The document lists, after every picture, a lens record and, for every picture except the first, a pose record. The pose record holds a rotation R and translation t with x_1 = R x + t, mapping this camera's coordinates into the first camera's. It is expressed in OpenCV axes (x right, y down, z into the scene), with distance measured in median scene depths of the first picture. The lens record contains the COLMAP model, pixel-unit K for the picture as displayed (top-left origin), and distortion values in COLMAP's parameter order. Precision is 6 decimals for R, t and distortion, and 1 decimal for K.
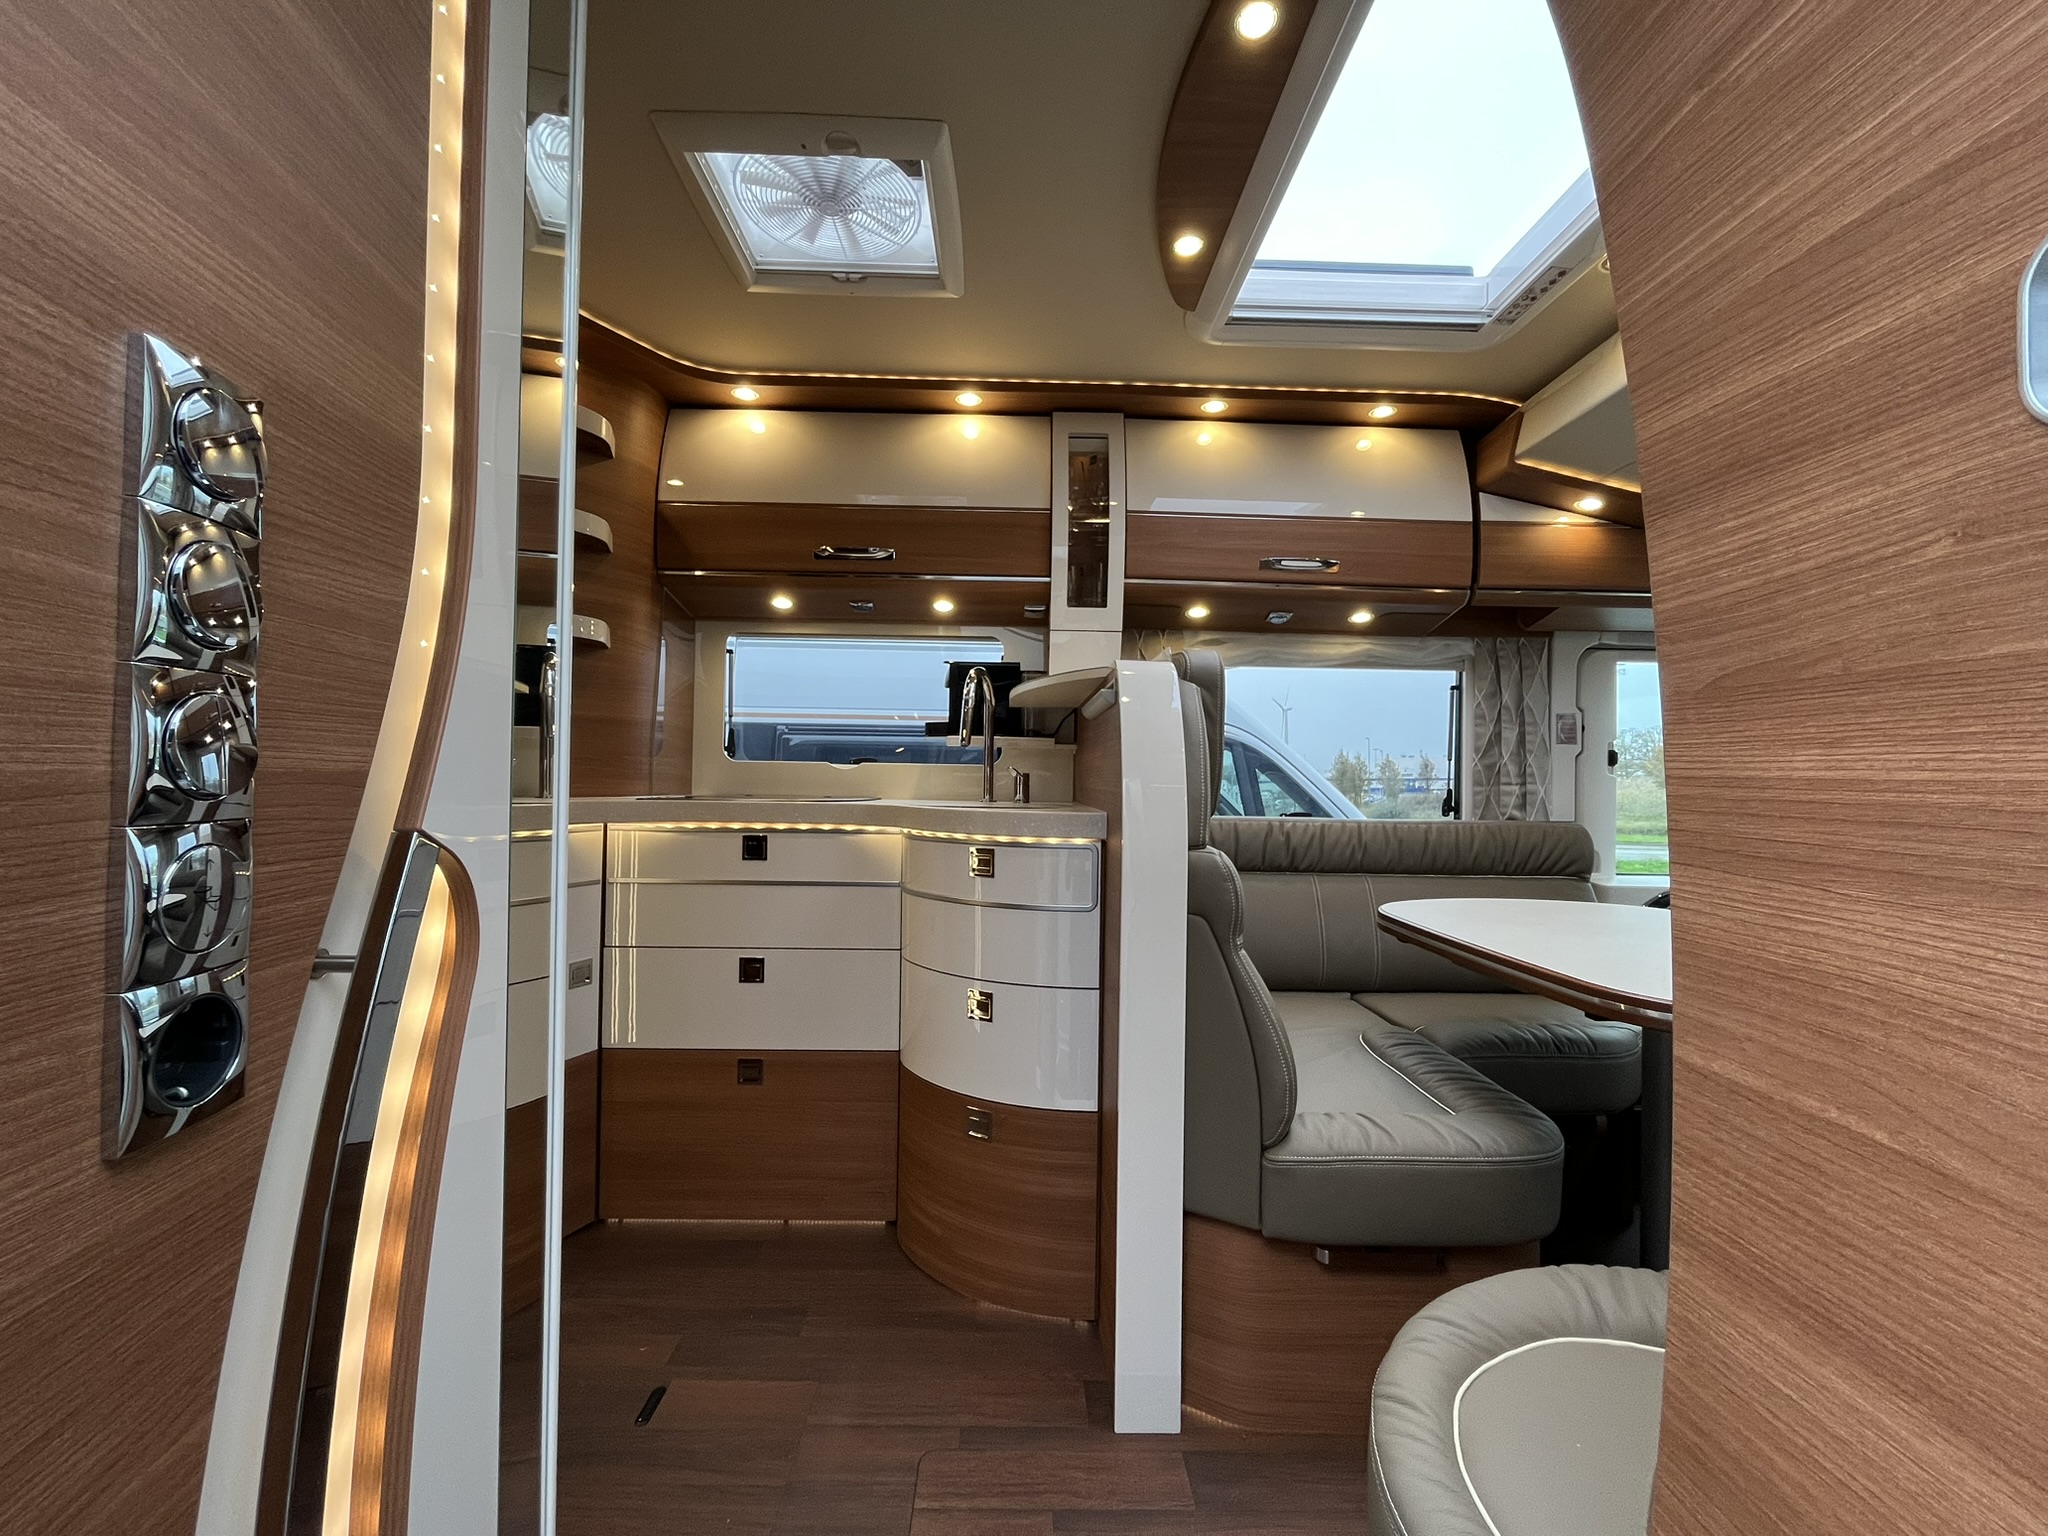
lens RADIAL K [[828.2, 0, 1024.0], [0, 828.2, 768.0], [0, 0, 1]] dist [-0.007720, 0.000162]
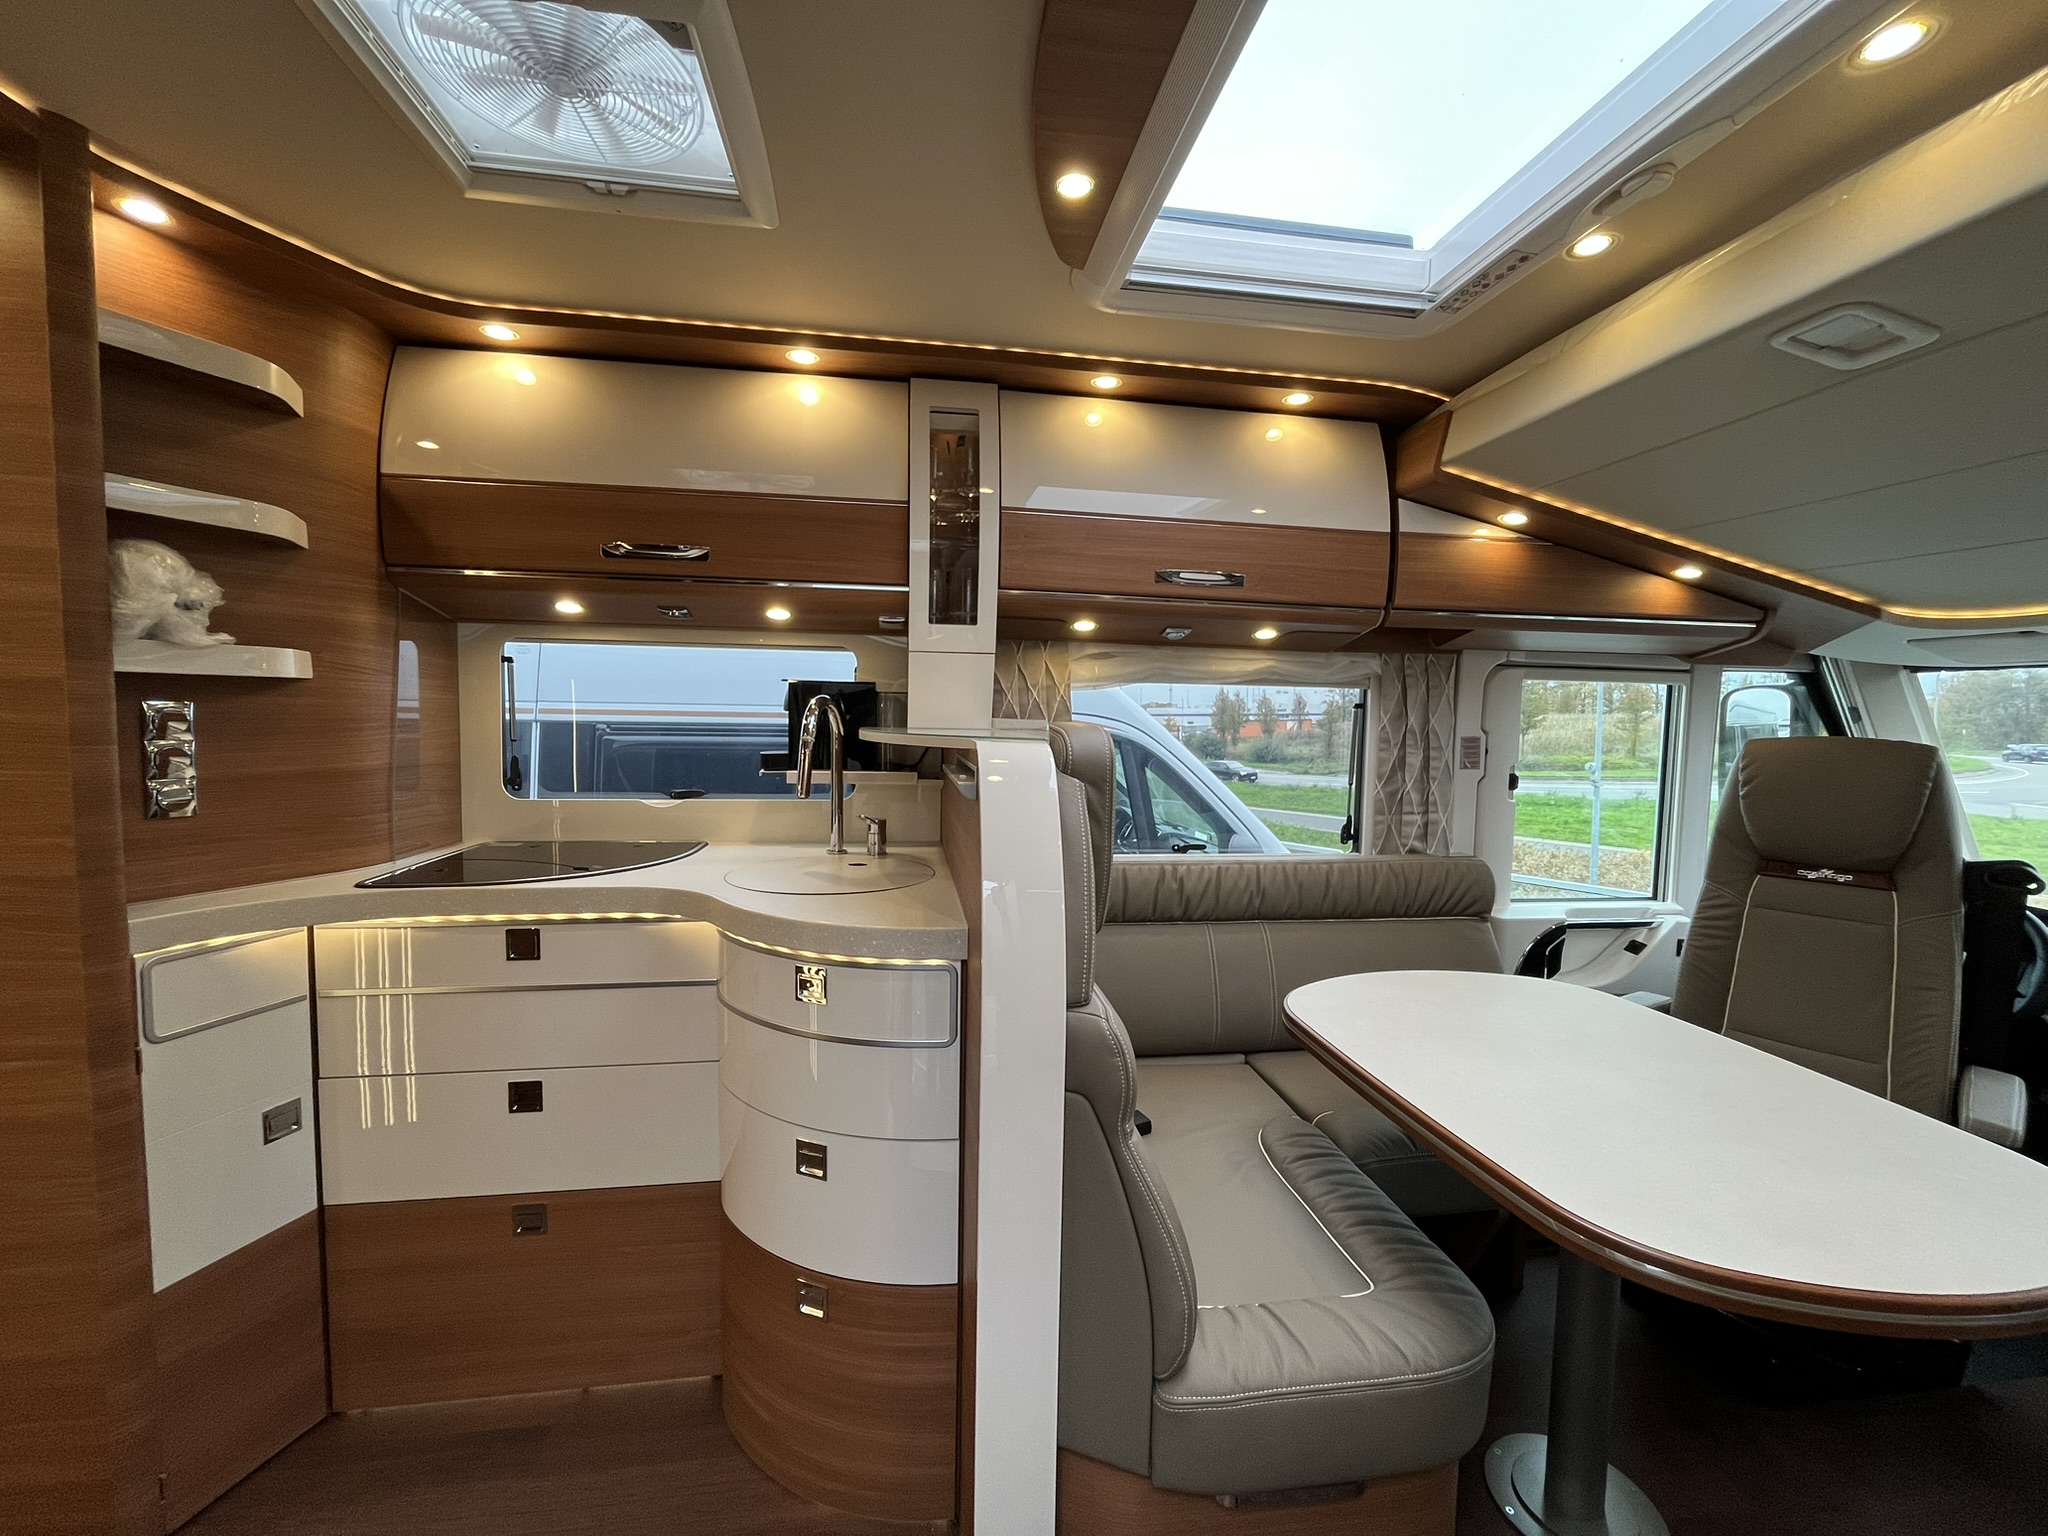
lens RADIAL K [[828.2, 0, 1024.0], [0, 828.2, 768.0], [0, 0, 1]] dist [-0.007720, 0.000162]
pose [[0.991194, -0.006979, 0.132232, 0.035692], [-0.003432, 0.996921, 0.078337, -0.114828], [-0.132372, -0.078101, 0.988118, 0.157579]]
